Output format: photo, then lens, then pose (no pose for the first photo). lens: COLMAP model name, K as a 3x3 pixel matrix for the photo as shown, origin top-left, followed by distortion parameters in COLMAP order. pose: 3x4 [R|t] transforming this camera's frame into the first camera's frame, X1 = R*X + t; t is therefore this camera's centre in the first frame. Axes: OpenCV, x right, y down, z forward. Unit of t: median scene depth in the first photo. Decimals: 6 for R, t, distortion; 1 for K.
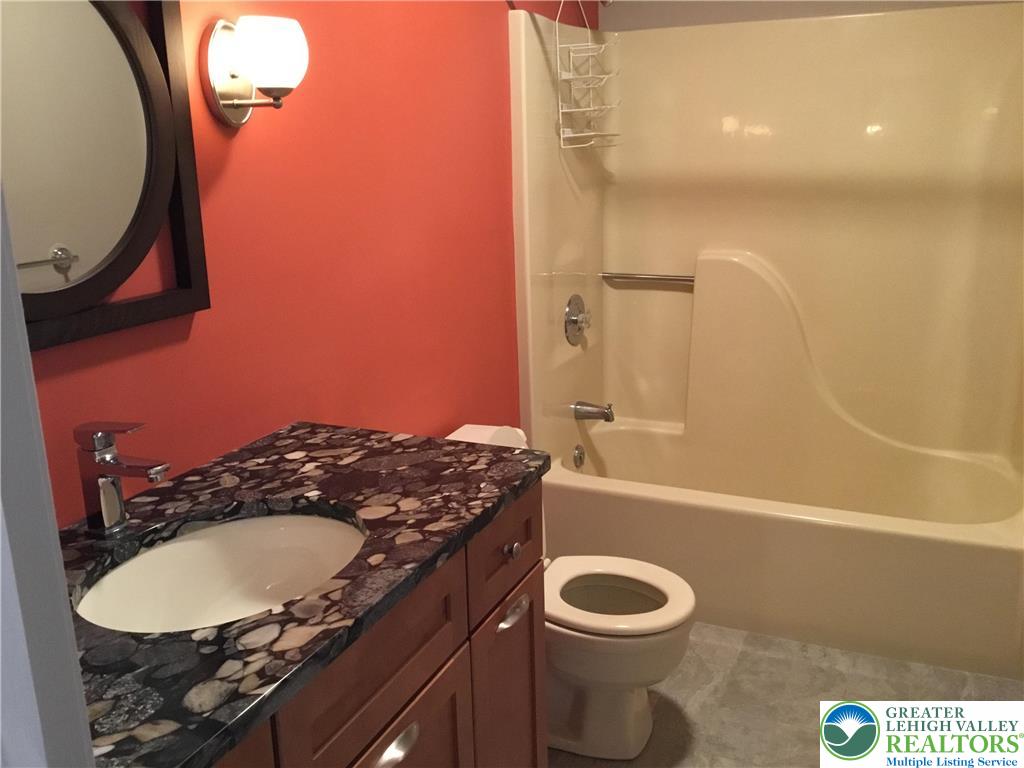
lens RADIAL K [[902.1, 0, 509.8], [0, 902.1, 379.8], [0, 0, 1]] dist [0.129094, -0.231989]
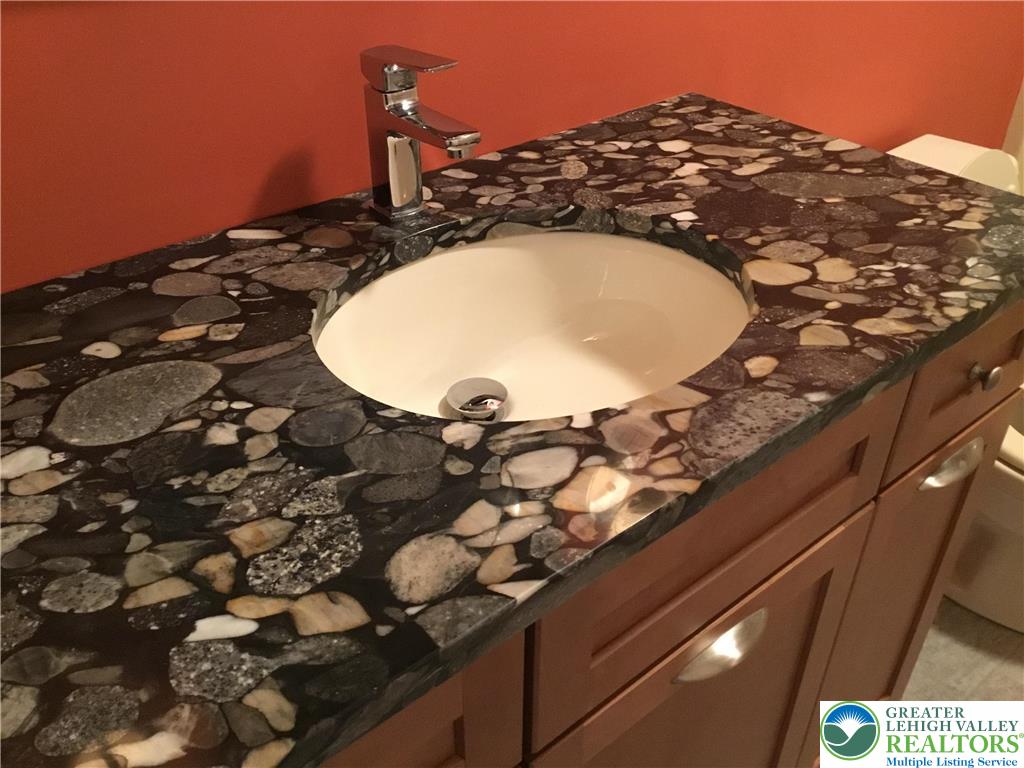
lens RADIAL K [[902.1, 0, 509.8], [0, 902.1, 379.8], [0, 0, 1]] dist [0.129094, -0.231989]
pose [[0.898533, 0.275036, -0.342045, -0.080379], [-0.138549, 0.917203, 0.373555, 0.007720], [0.416465, -0.288262, 0.862242, 0.381601]]
